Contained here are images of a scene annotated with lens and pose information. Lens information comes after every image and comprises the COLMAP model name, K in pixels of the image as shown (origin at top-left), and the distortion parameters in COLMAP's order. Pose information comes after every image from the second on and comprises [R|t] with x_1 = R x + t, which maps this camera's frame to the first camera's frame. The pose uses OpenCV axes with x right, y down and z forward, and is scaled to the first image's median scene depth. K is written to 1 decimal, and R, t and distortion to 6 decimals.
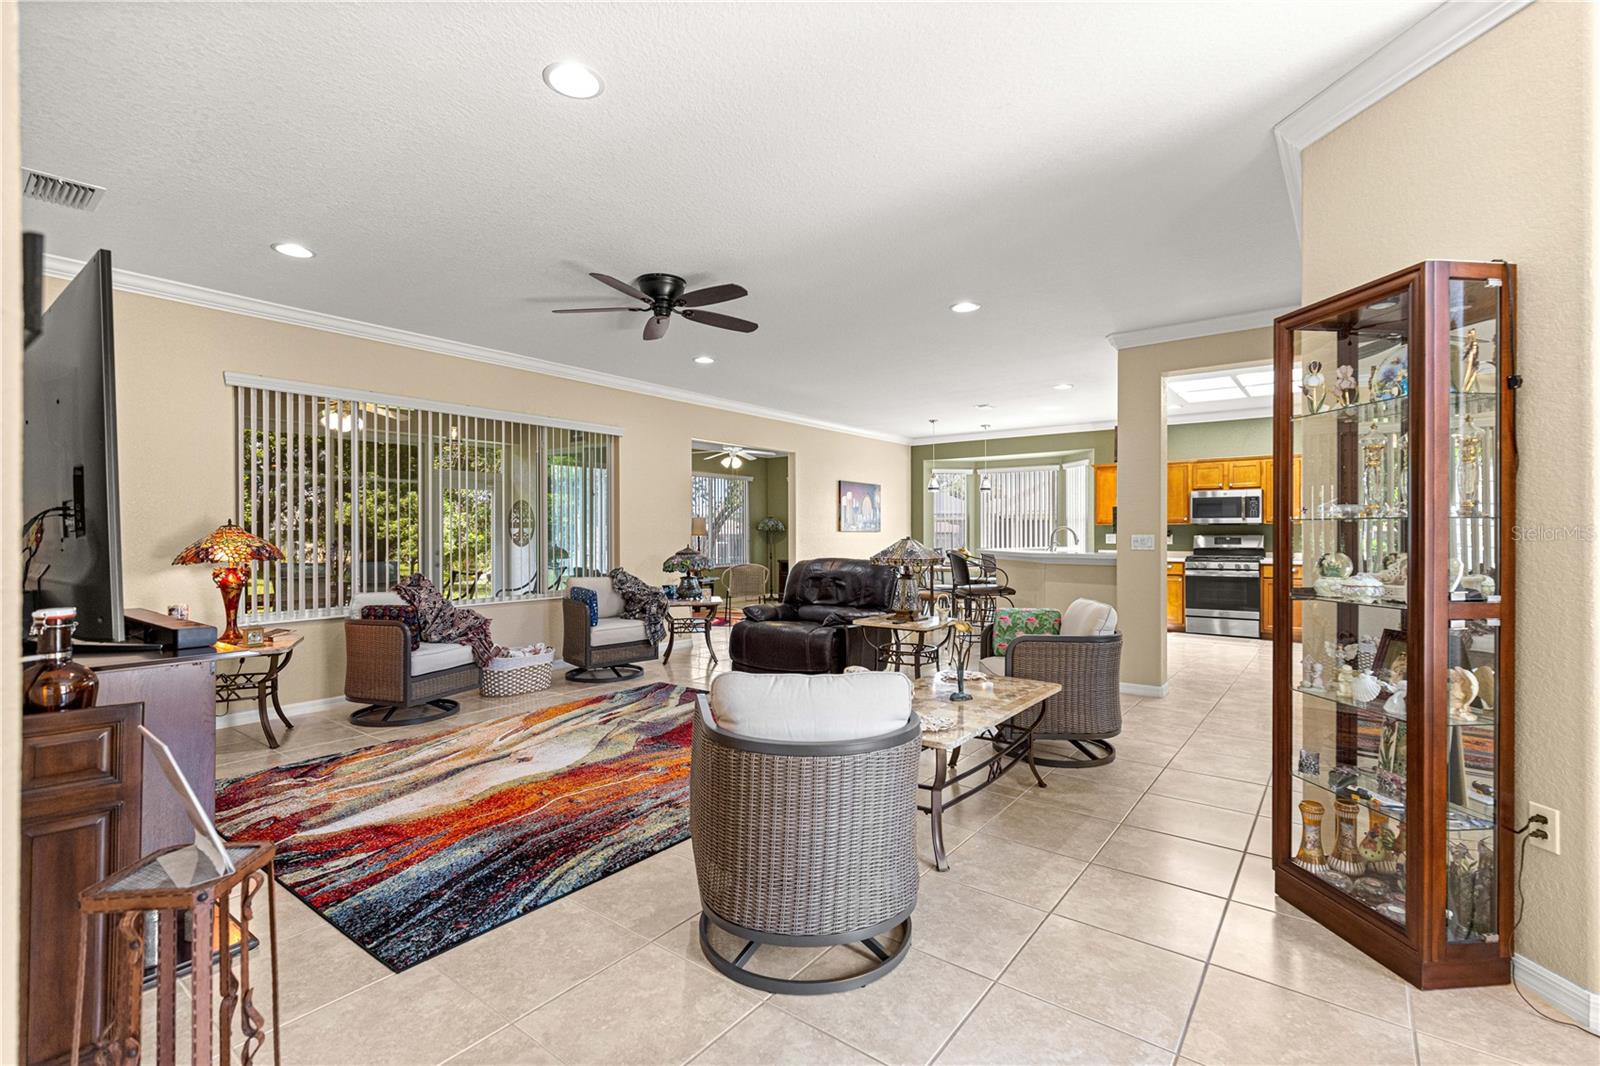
lens RADIAL K [[714.4, 0, 805.2], [0, 714.4, 531.9], [0, 0, 1]] dist [0.003491, -0.000265]
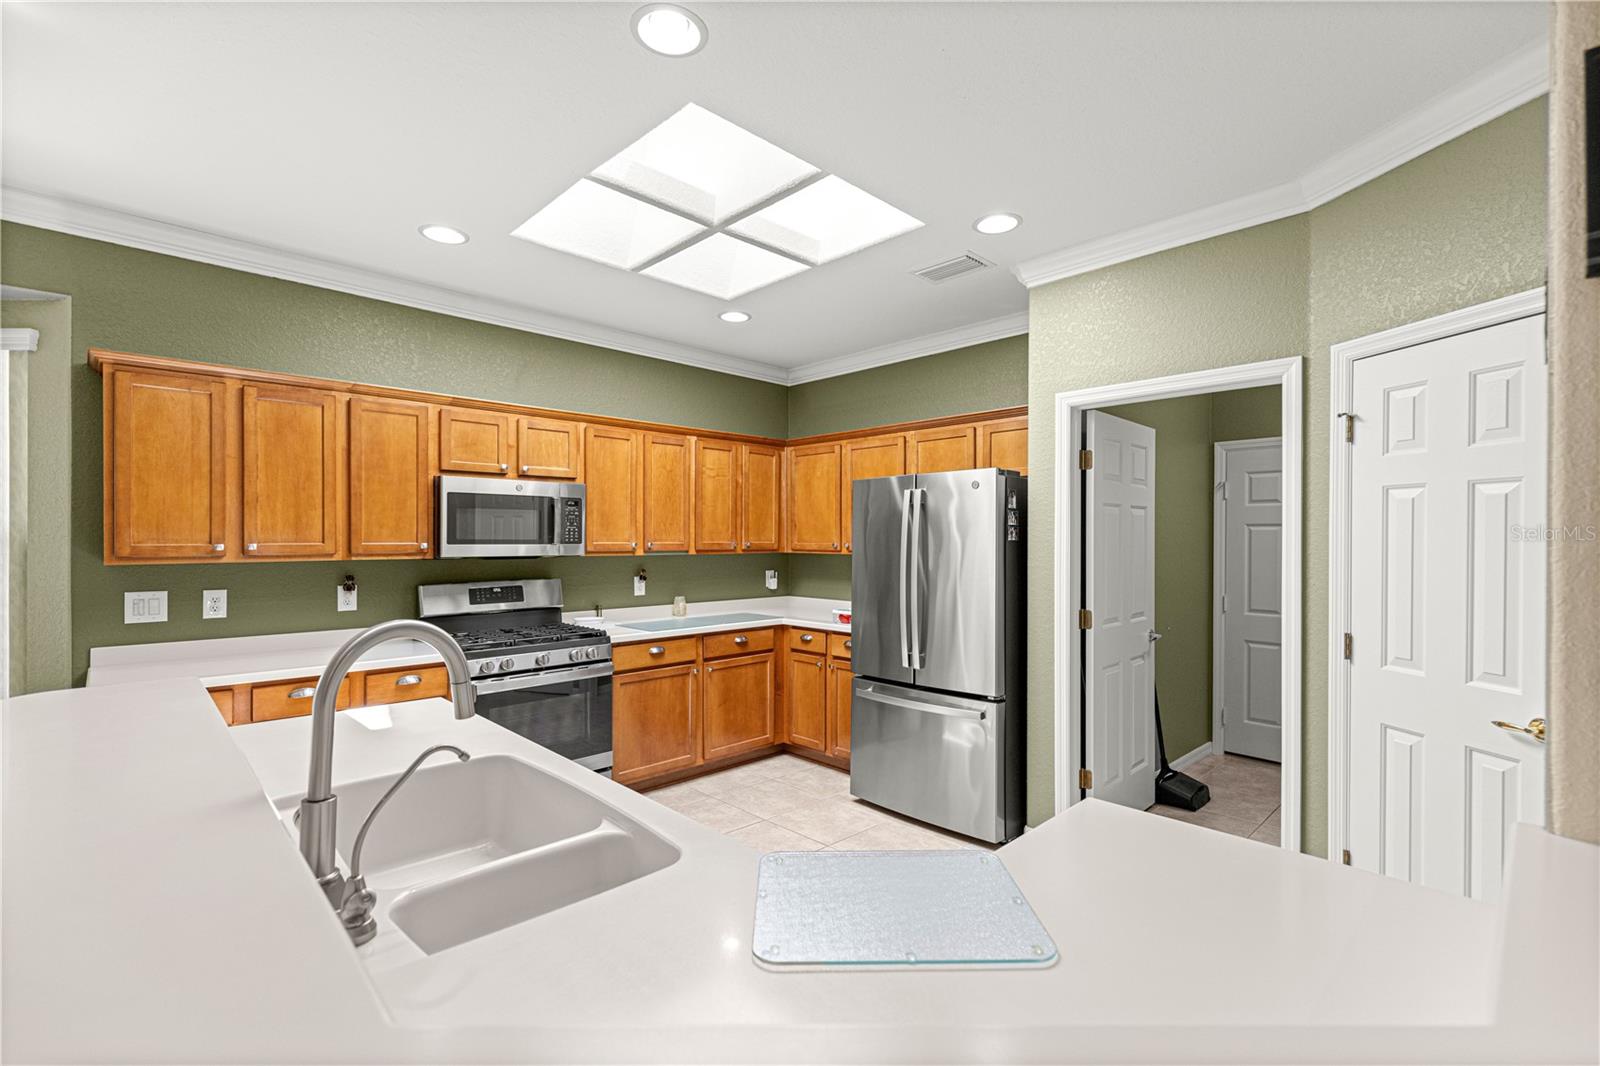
lens RADIAL K [[713.0, 0, 808.8], [0, 713.0, 541.2], [0, 0, 1]] dist [0.004143, -0.000148]
pose [[0.141293, -0.005360, 0.989953, 0.352654], [-0.004293, 0.999973, 0.006026, -0.046506], [-0.989959, -0.005101, 0.141266, 1.449303]]
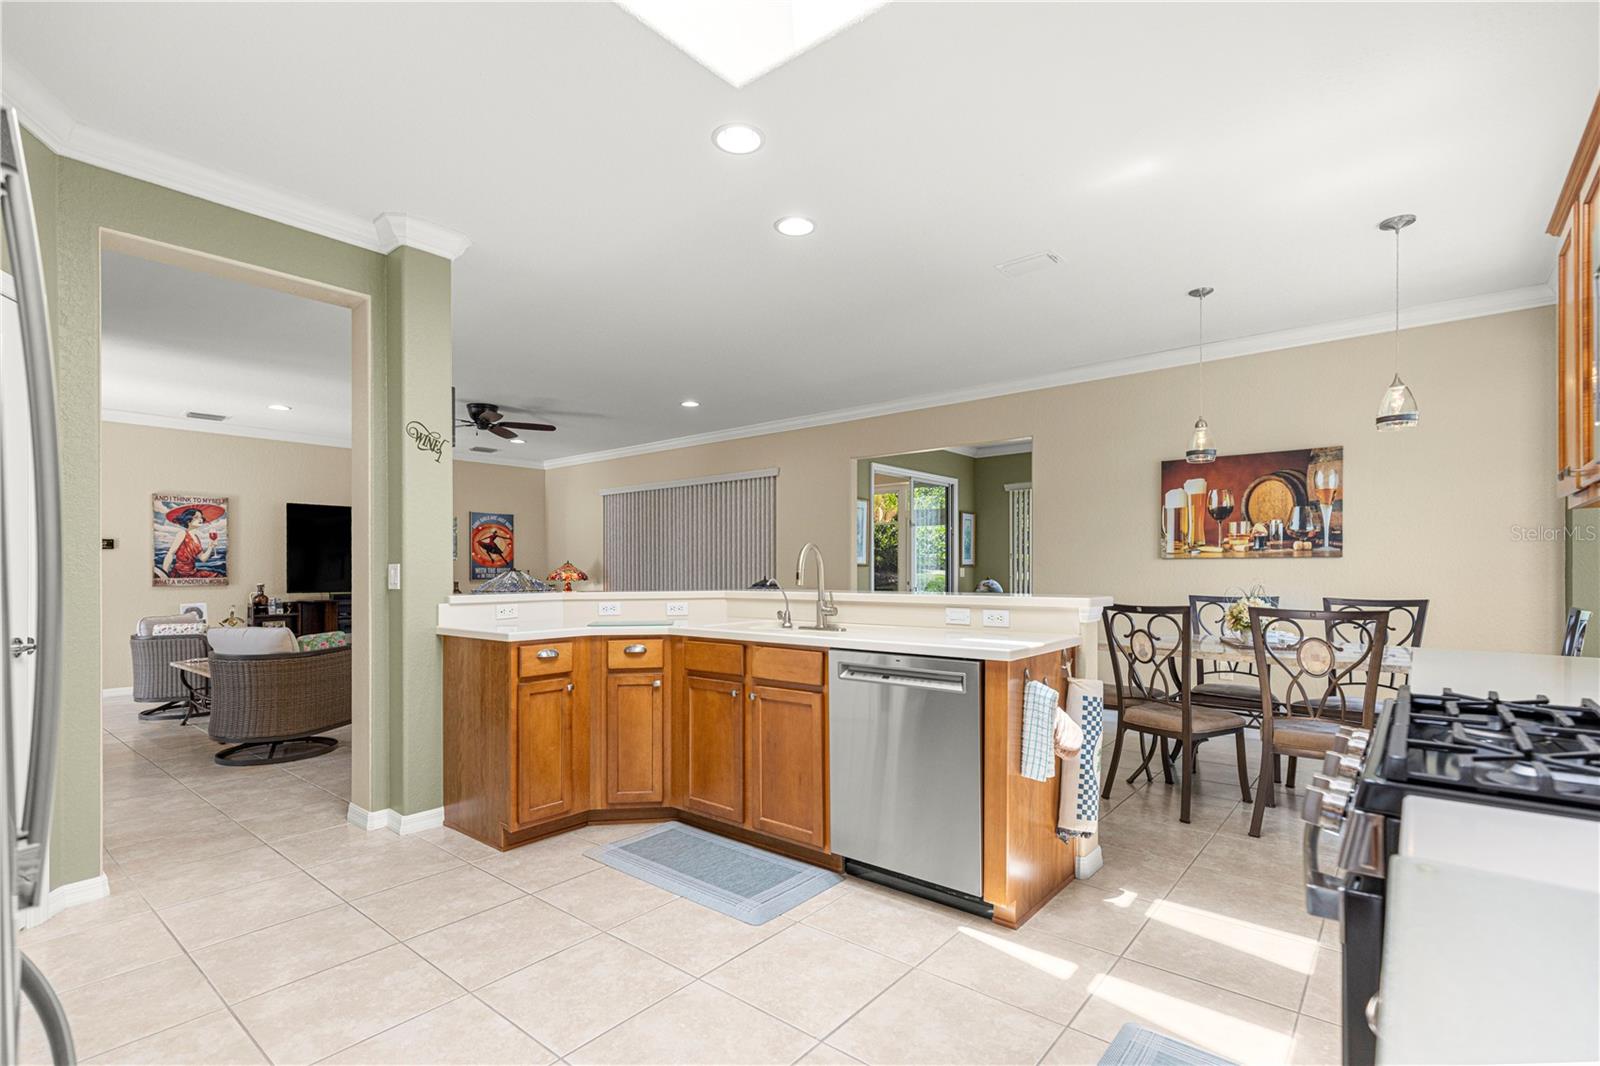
lens RADIAL K [[747.9, 0, 797.9], [0, 747.9, 565.4], [0, 0, 1]] dist [0.005523, 0.000505]
pose [[-0.040601, -0.005572, -0.999160, 1.337465], [0.006294, 0.999963, -0.005832, 0.013100], [0.999156, -0.006526, -0.040565, 1.655394]]
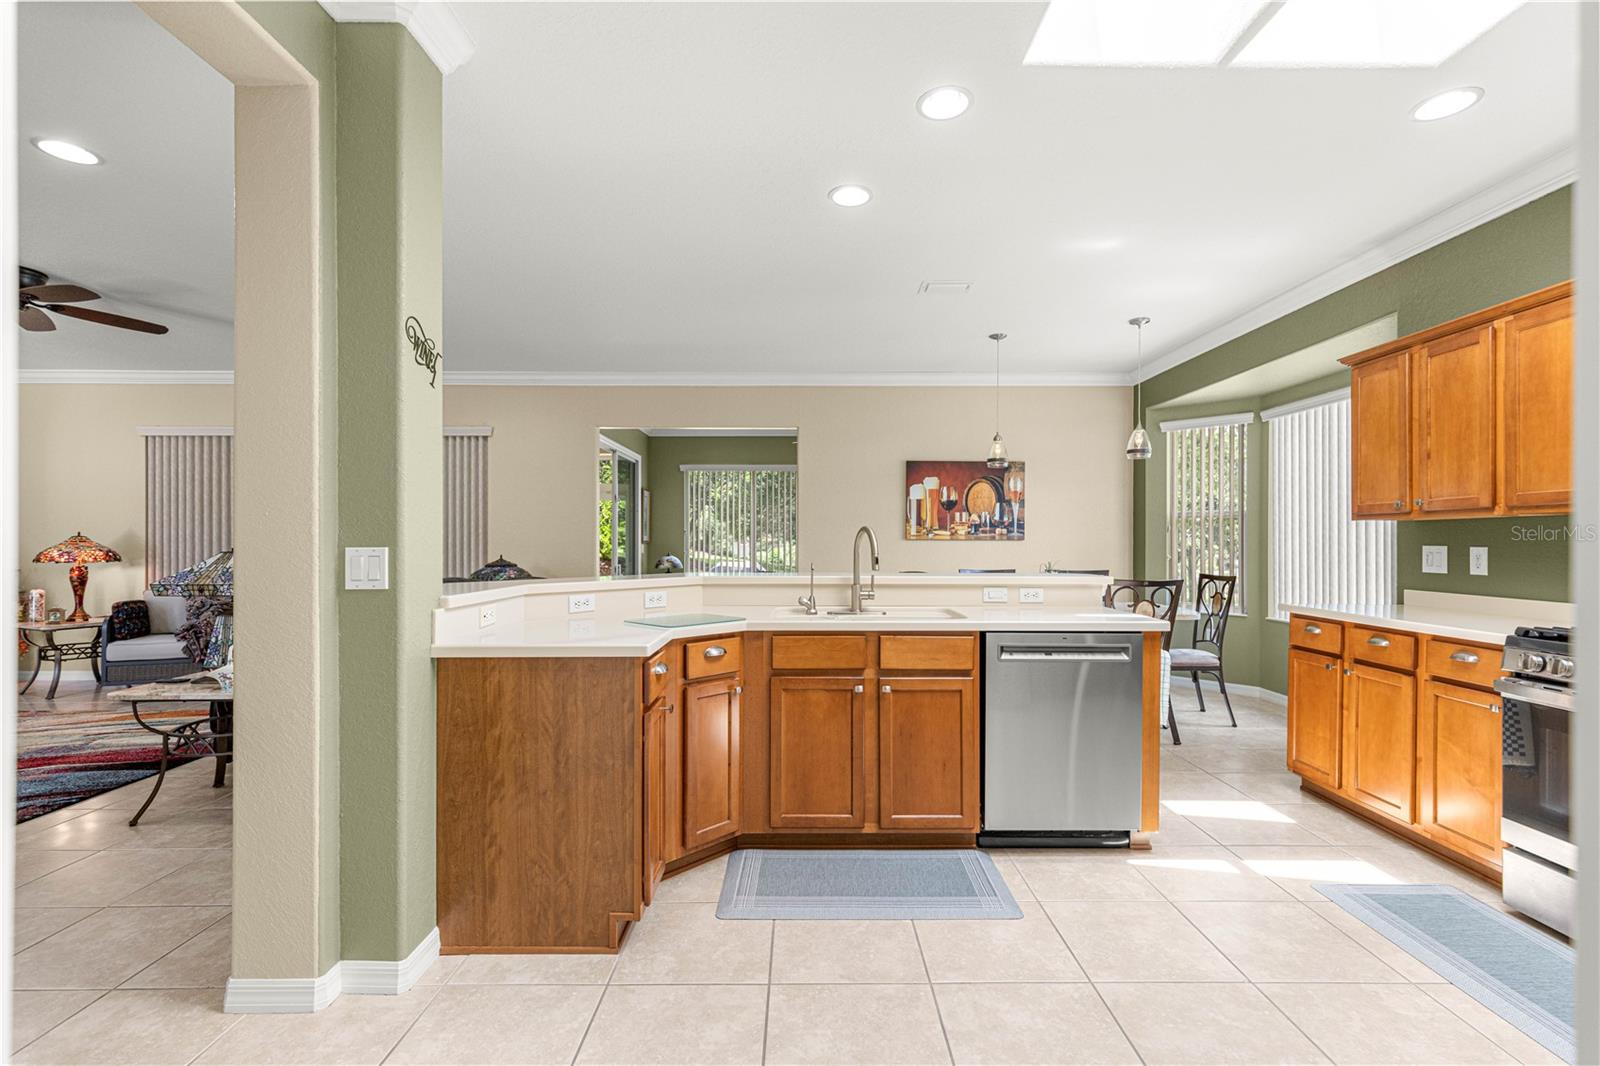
lens RADIAL K [[713.0, 0, 808.8], [0, 713.0, 541.2], [0, 0, 1]] dist [0.004143, -0.000148]
pose [[0.615304, 0.000117, -0.788290, 1.104758], [0.000580, 1.000000, 0.000601, 0.000901], [0.788290, -0.000827, 0.615304, 1.168441]]
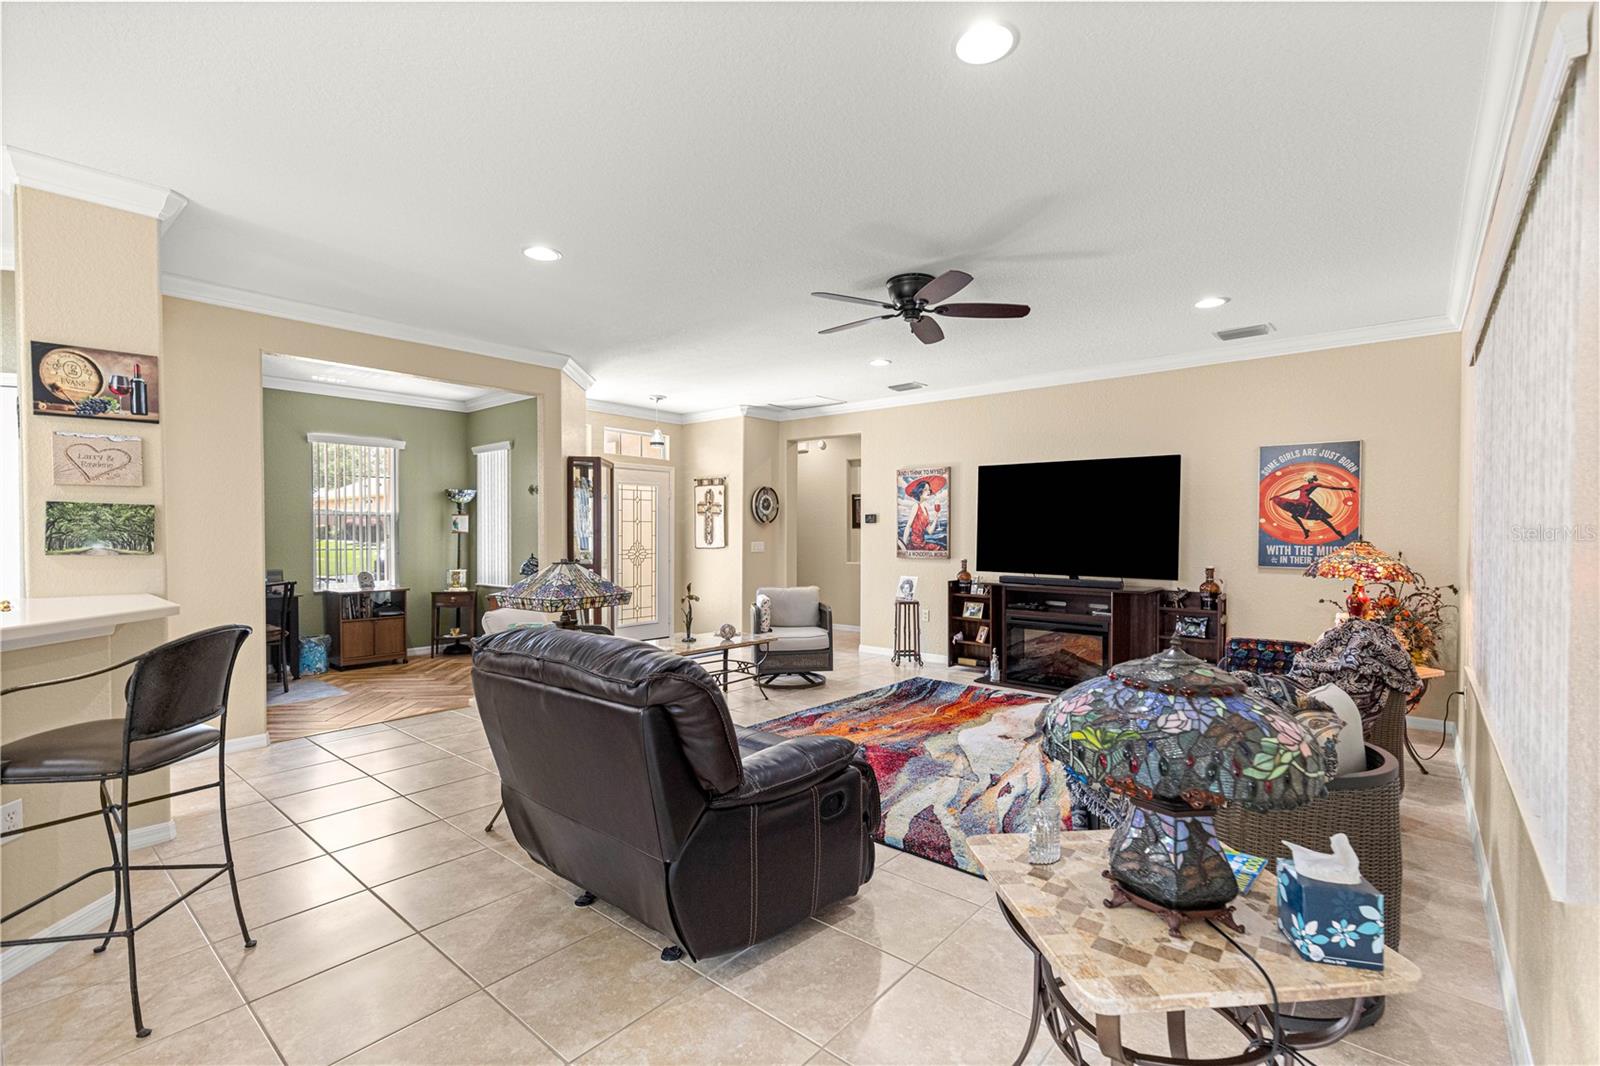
lens RADIAL K [[713.0, 0, 808.8], [0, 713.0, 541.2], [0, 0, 1]] dist [0.004143, -0.000148]
pose [[-0.998762, -0.002001, 0.049698, -0.104792], [-0.001296, 0.999898, 0.014227, -0.020245], [-0.049722, 0.014145, -0.998663, 1.838707]]
